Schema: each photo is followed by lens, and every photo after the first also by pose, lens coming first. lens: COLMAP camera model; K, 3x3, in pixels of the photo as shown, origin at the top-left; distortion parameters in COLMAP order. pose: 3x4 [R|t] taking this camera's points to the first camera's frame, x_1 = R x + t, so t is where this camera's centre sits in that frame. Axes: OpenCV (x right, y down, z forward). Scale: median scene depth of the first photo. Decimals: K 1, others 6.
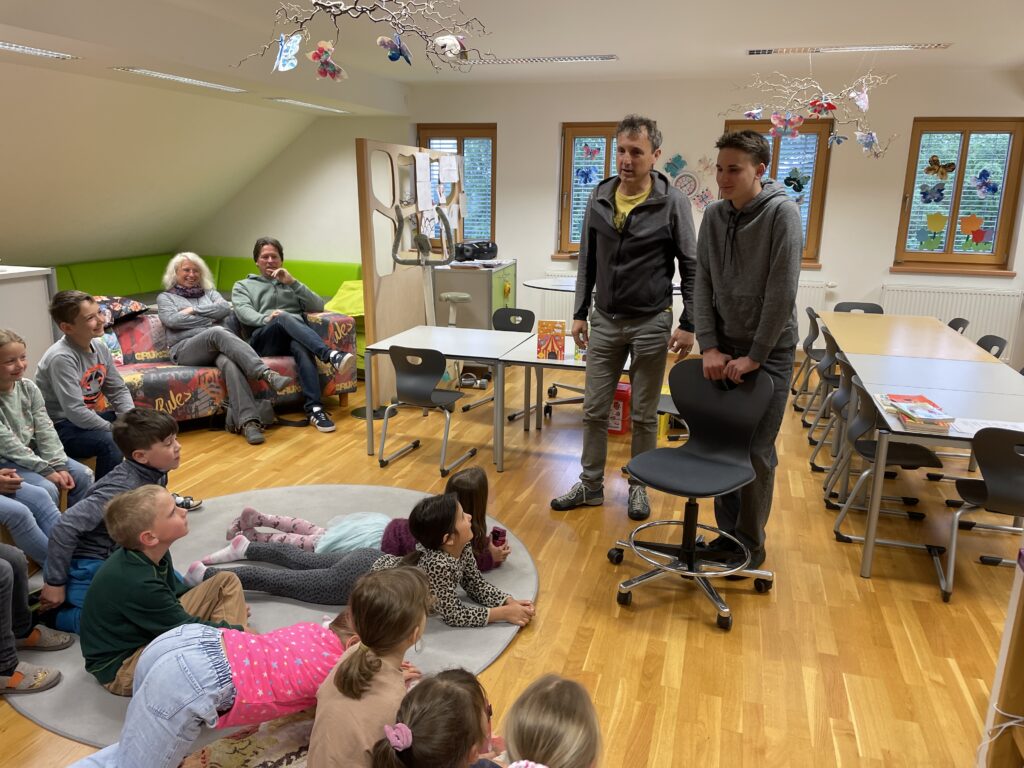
lens RADIAL K [[765.1, 0, 484.7], [0, 765.1, 380.7], [0, 0, 1]] dist [0.080817, -0.098451]
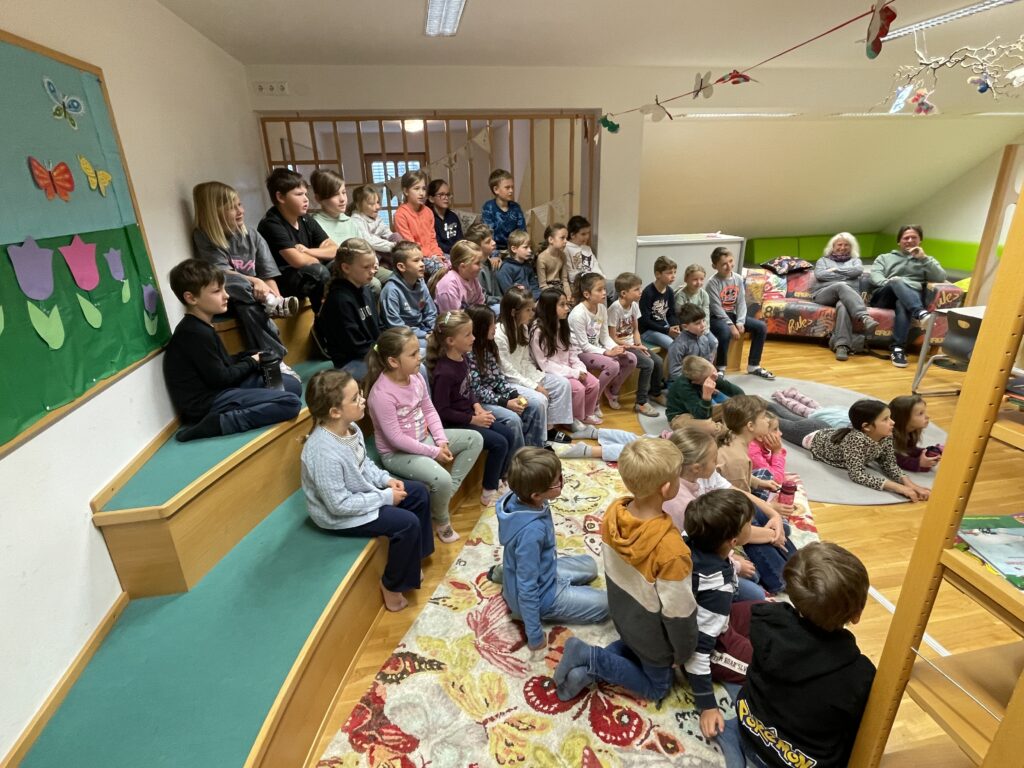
lens RADIAL K [[511.6, 0, 519.7], [0, 511.6, 373.1], [0, 0, 1]] dist [-0.003378, 0.000276]
pose [[0.477509, 0.278853, -0.833202, 0.242781], [-0.183663, 0.959030, 0.215707, 0.003385], [0.859217, 0.050026, 0.509160, -0.069013]]
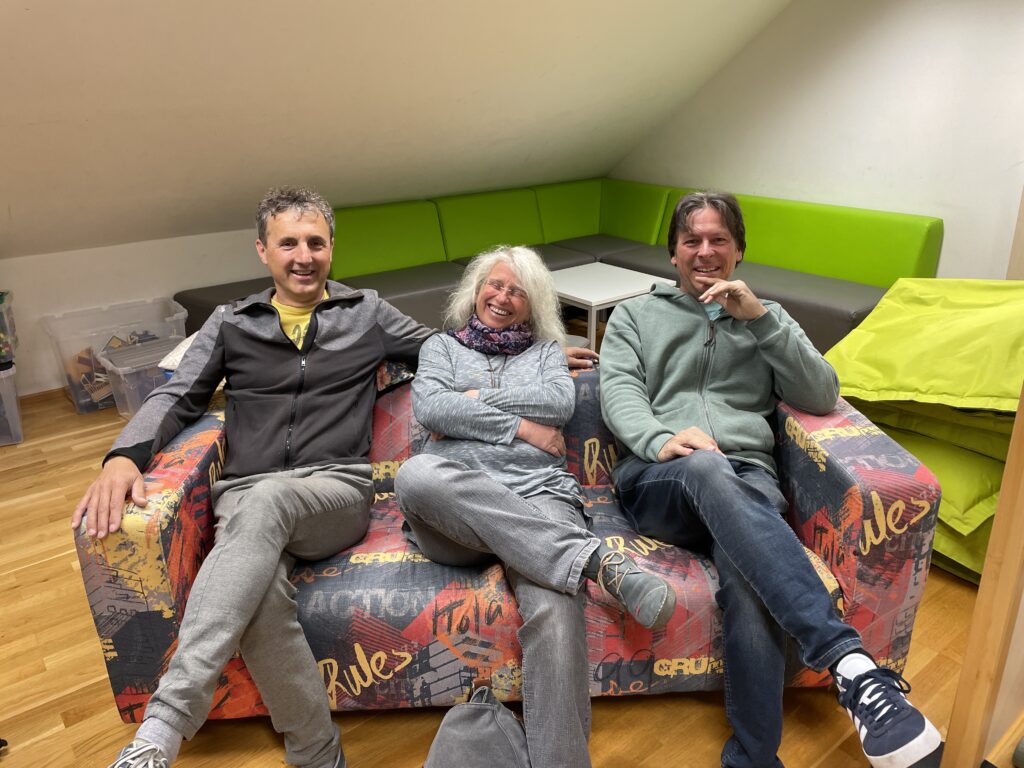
lens RADIAL K [[765.1, 0, 519.1], [0, 765.1, 391.0], [0, 0, 1]] dist [0.080817, -0.098451]
pose [[0.834615, 0.185405, -0.518693, -0.169400], [-0.109503, 0.978703, 0.173636, -0.163504], [0.539840, -0.088120, 0.837143, 0.711347]]
